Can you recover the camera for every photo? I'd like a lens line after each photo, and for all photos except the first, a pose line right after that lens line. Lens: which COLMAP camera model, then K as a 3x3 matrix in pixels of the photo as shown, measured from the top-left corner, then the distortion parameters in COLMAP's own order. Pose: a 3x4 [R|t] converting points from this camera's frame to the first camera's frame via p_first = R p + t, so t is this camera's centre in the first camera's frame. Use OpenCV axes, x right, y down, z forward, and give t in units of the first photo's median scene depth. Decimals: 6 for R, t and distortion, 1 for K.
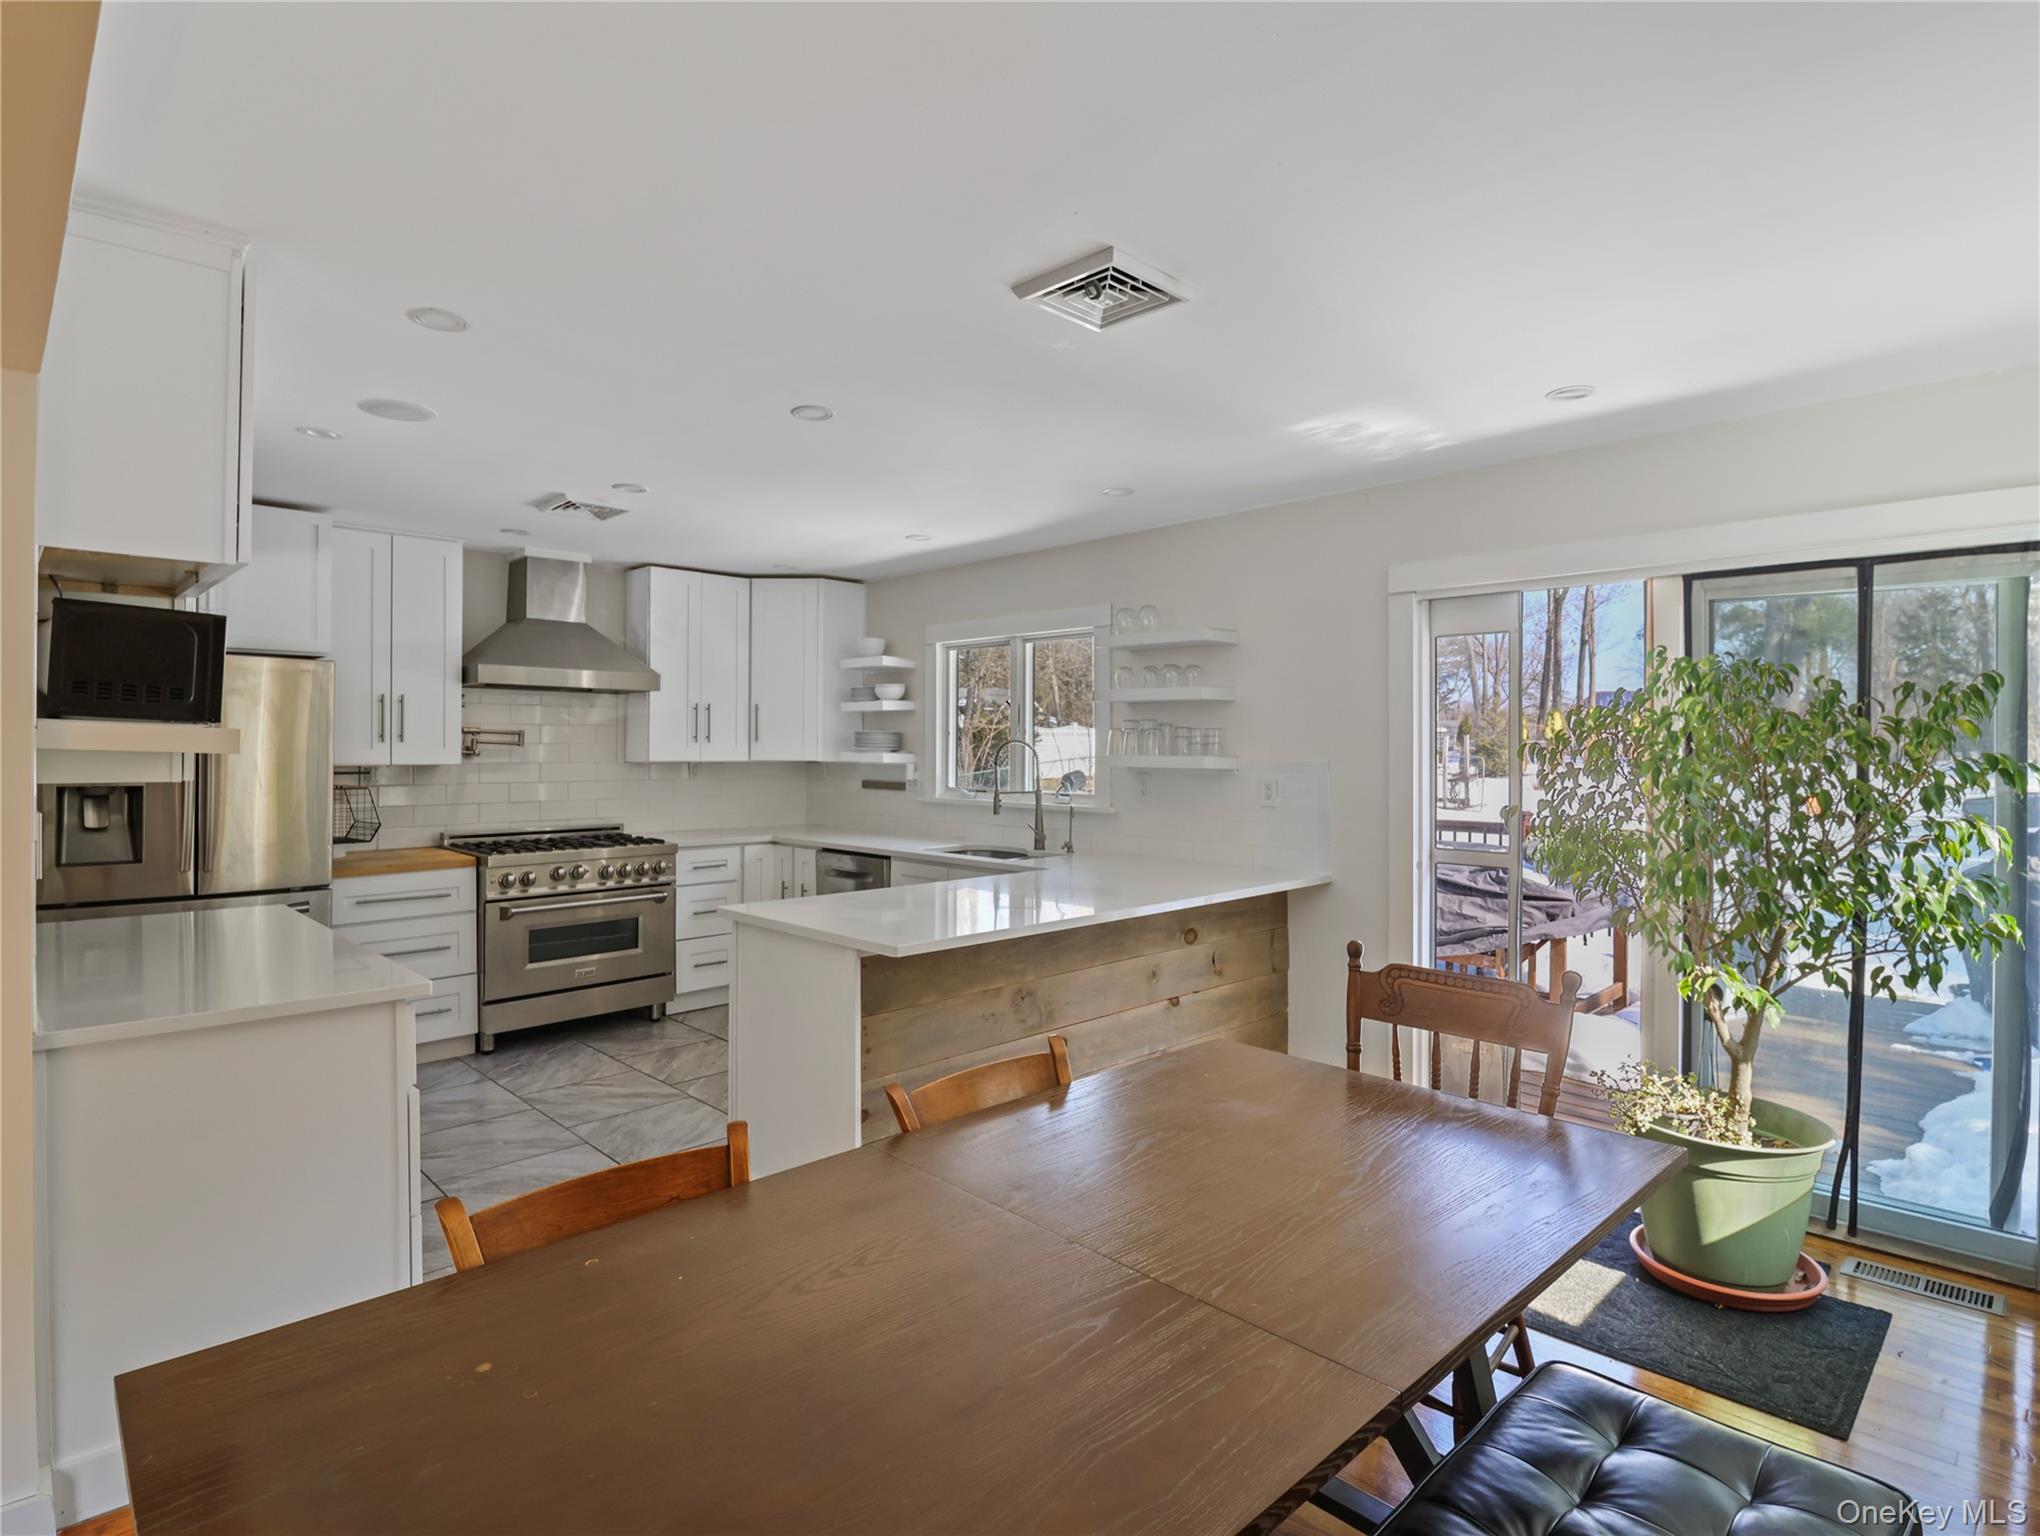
lens RADIAL K [[1063.0, 0, 1017.0], [0, 1063.0, 745.8], [0, 0, 1]] dist [0.002724, -0.016320]
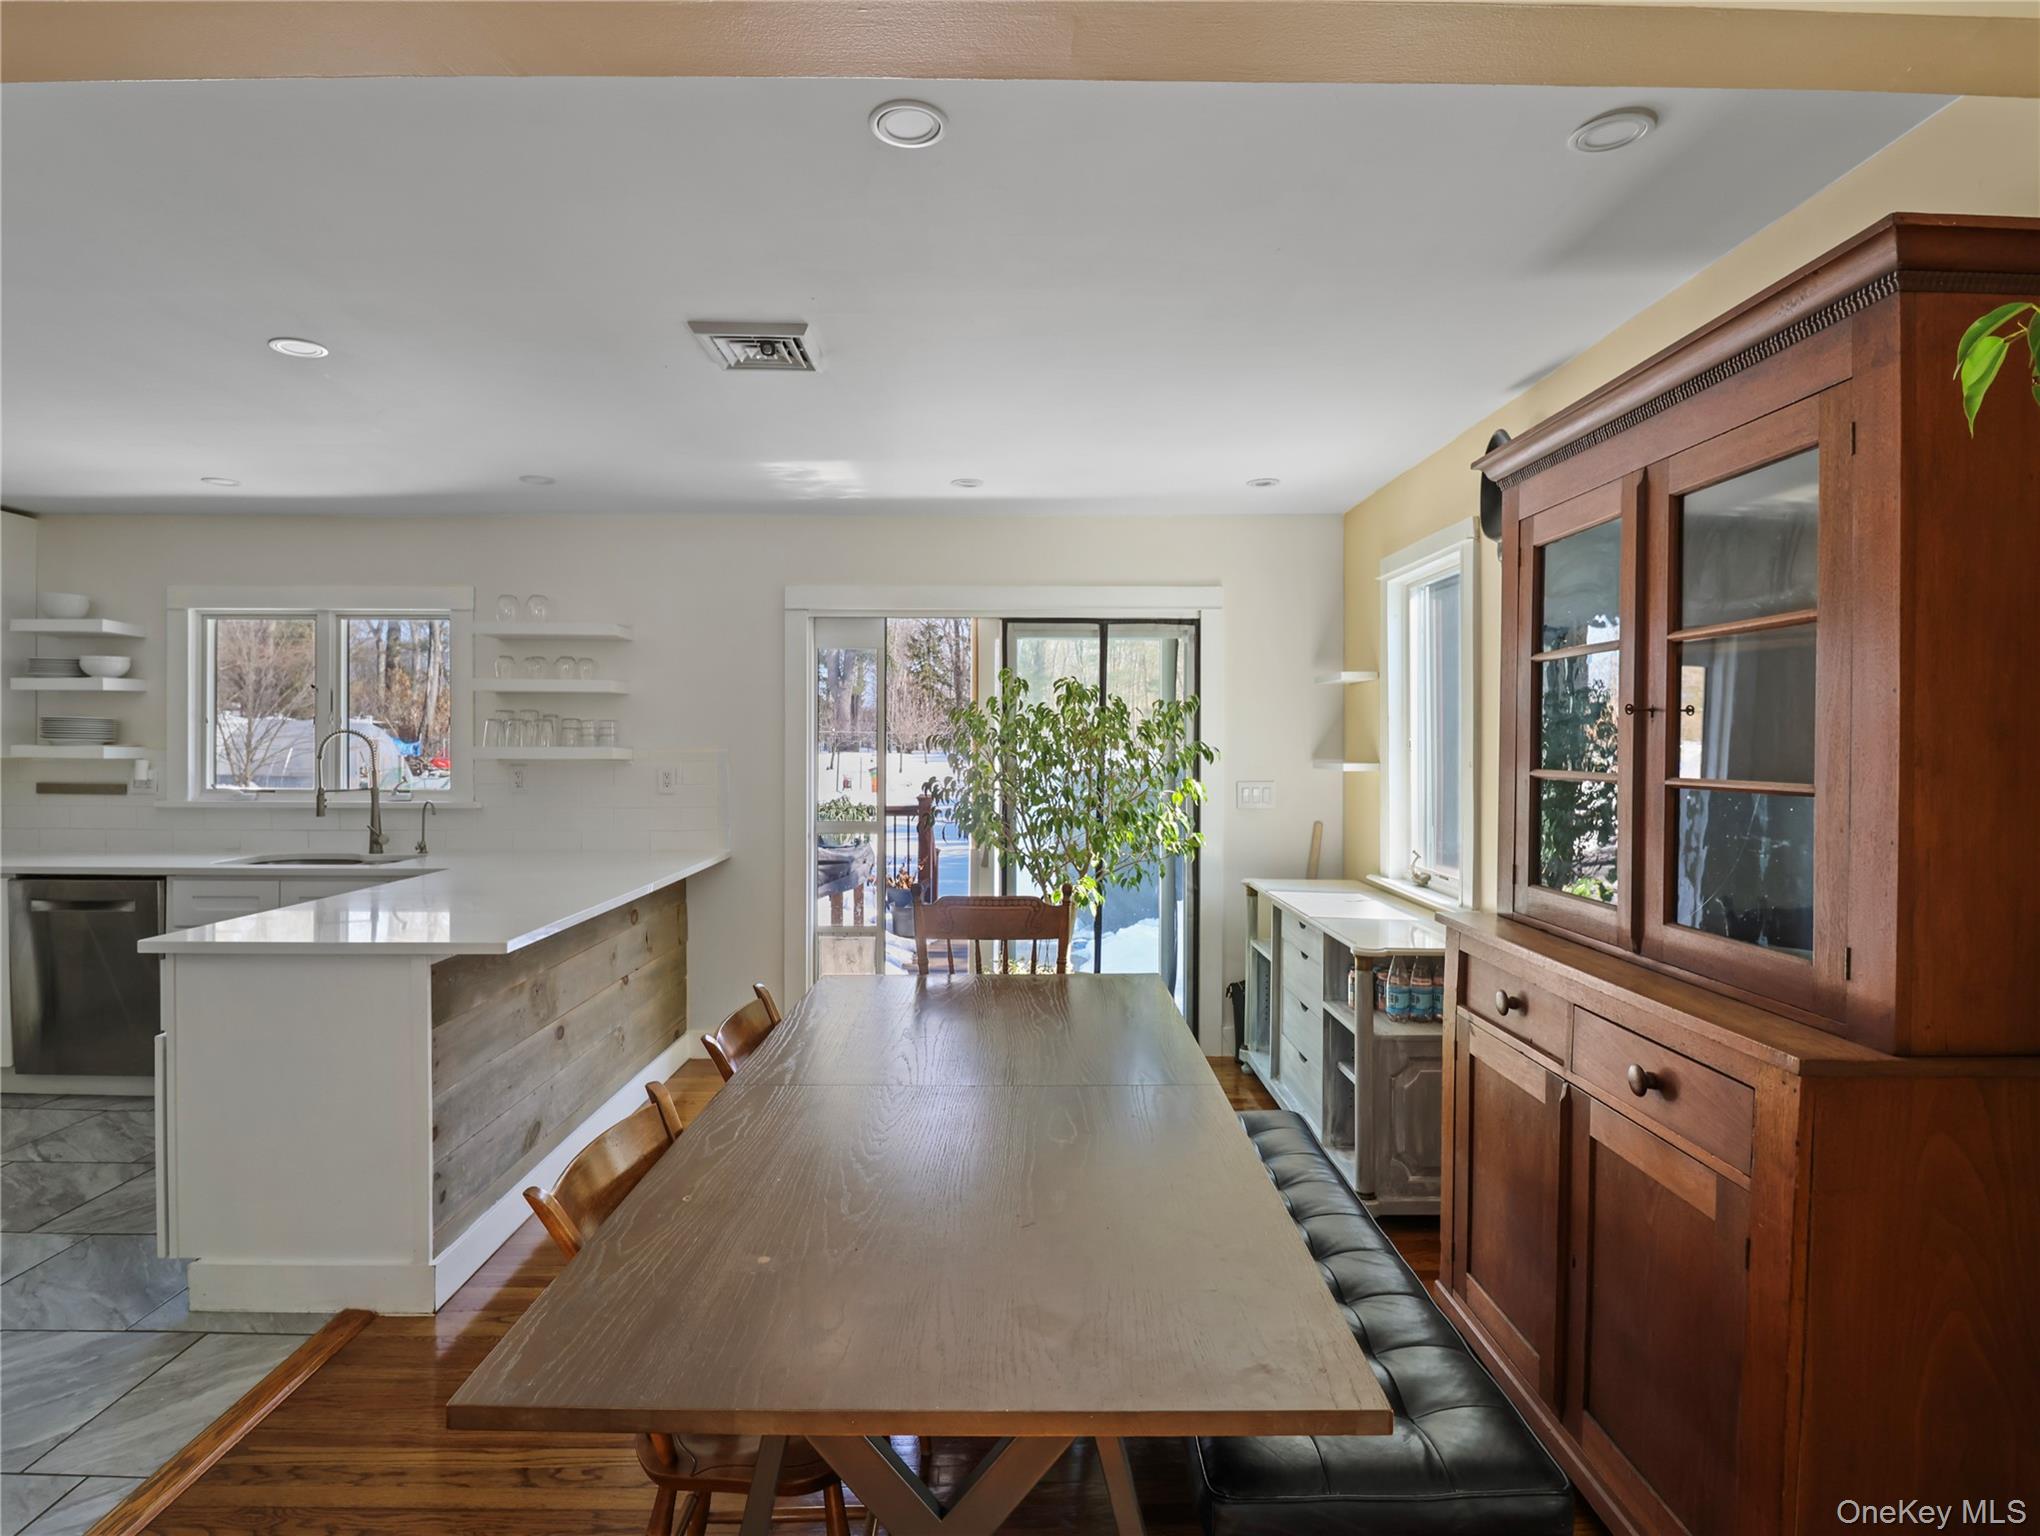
lens RADIAL K [[1063.0, 0, 1017.0], [0, 1063.0, 745.8], [0, 0, 1]] dist [0.002724, -0.016320]
pose [[0.694407, -0.004213, 0.719570, -0.294336], [-0.001104, 0.999975, 0.006920, 0.000743], [-0.719581, -0.005599, 0.694385, -0.007219]]
